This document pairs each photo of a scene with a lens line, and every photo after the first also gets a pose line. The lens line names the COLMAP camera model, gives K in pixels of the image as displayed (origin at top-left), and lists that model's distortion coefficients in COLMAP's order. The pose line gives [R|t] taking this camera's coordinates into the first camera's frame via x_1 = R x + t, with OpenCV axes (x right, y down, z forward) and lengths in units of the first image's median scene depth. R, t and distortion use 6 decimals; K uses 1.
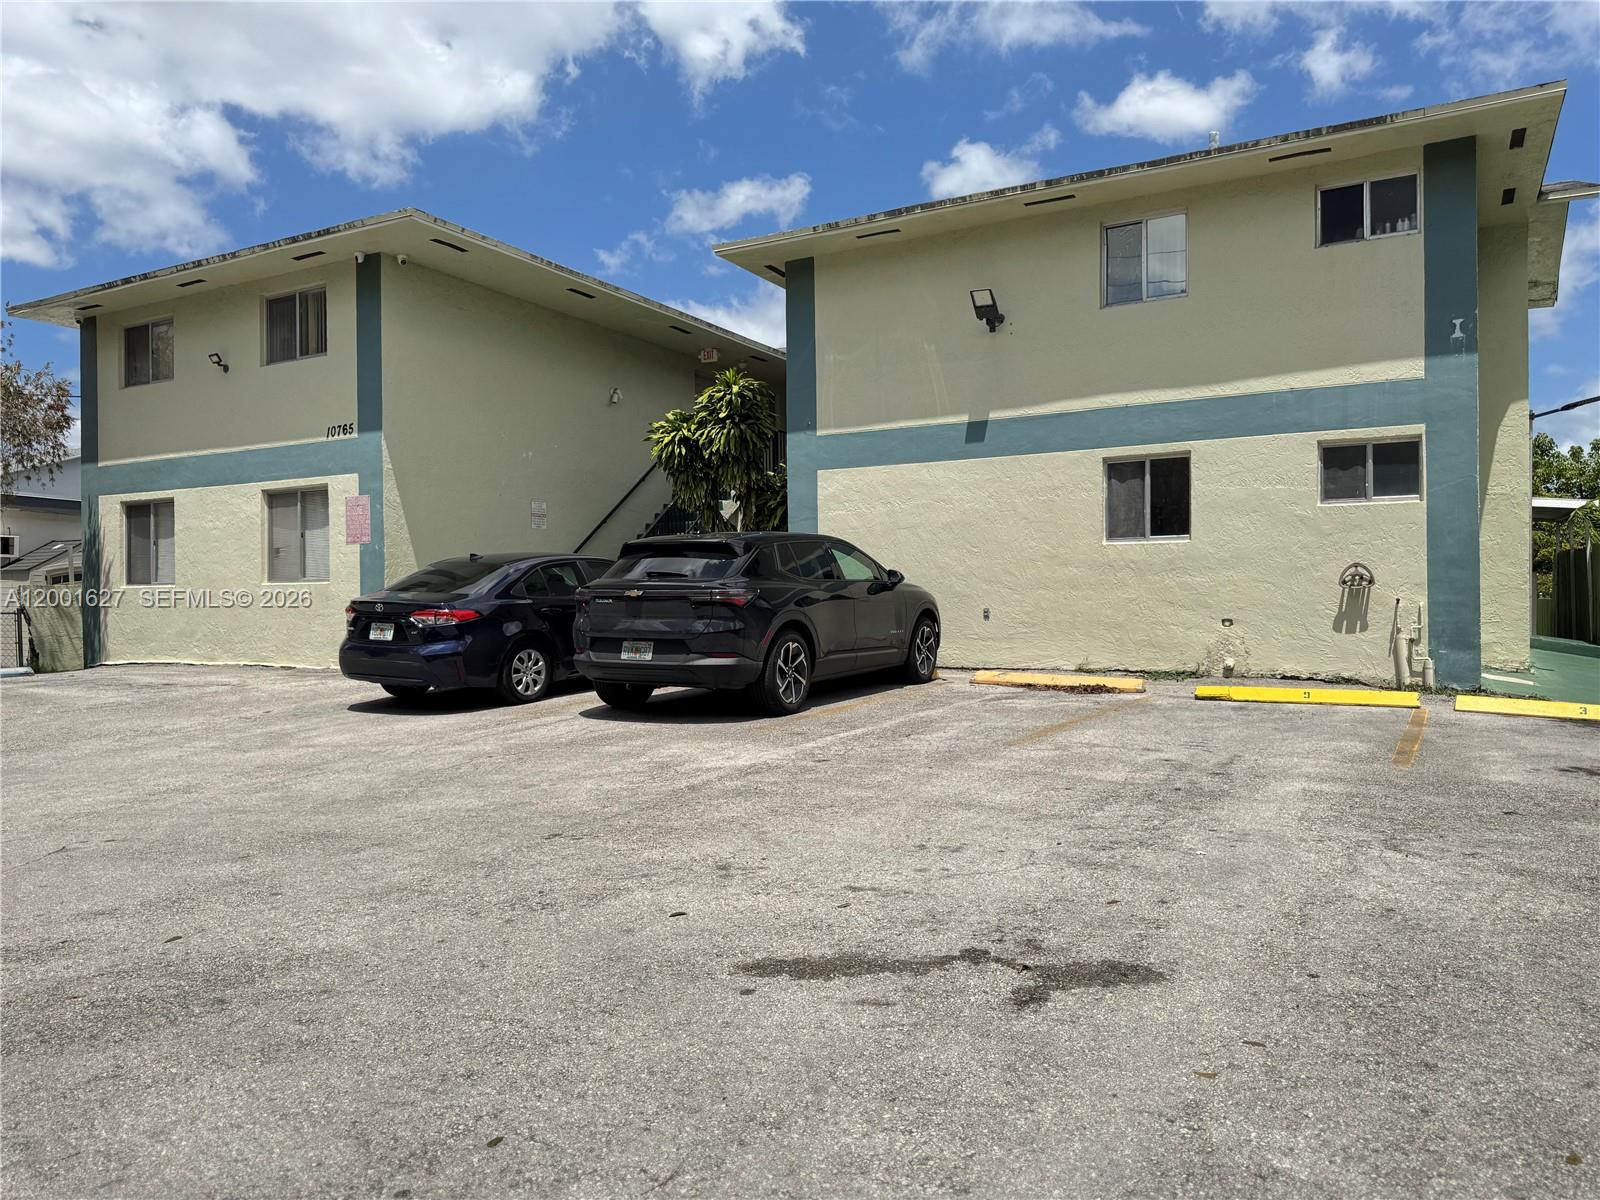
lens RADIAL K [[1129.2, 0, 800.8], [0, 1129.2, 594.6], [0, 0, 1]] dist [-0.059793, -0.003001]
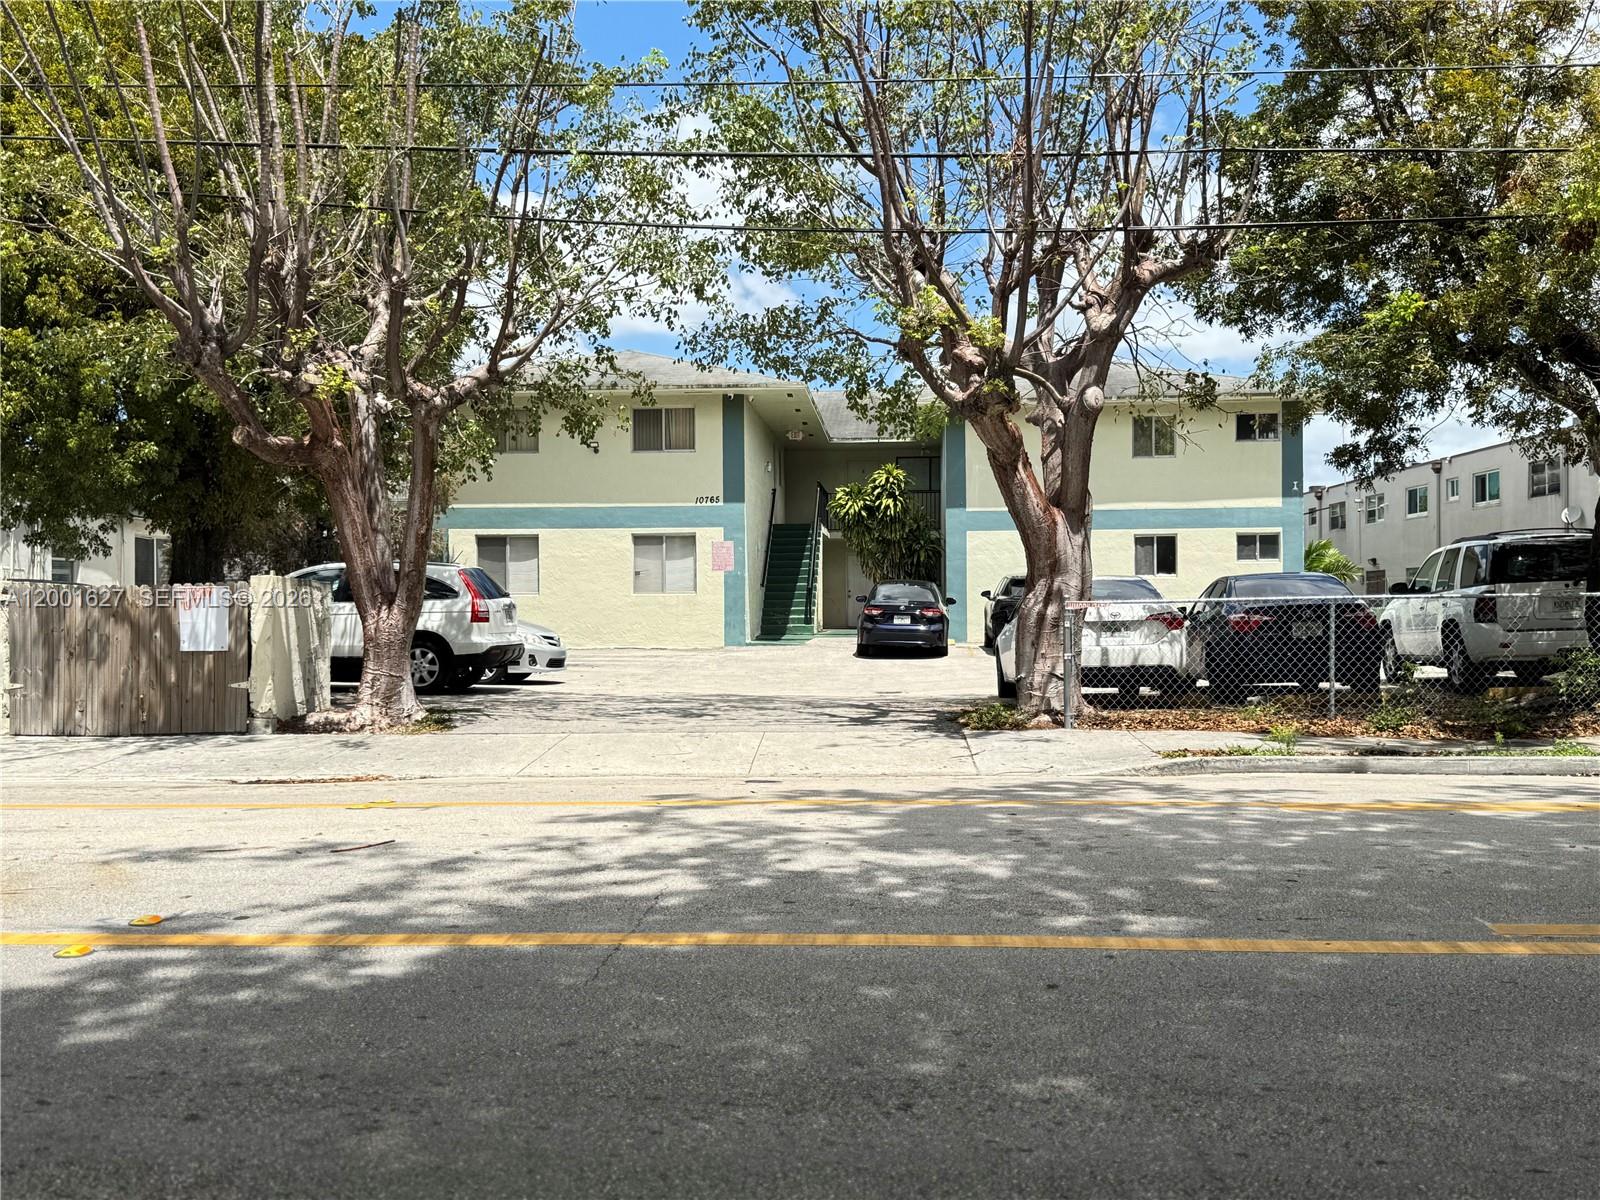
lens RADIAL K [[1640.6, 0, 800.9], [0, 1640.6, 603.1], [0, 0, 1]] dist [0.003377, 0.000000]
pose [[0.903366, 0.000699, 0.428870, -1.320942], [-0.001086, 0.999999, 0.000658, -0.000340], [-0.428869, -0.001060, 0.903366, -1.207619]]
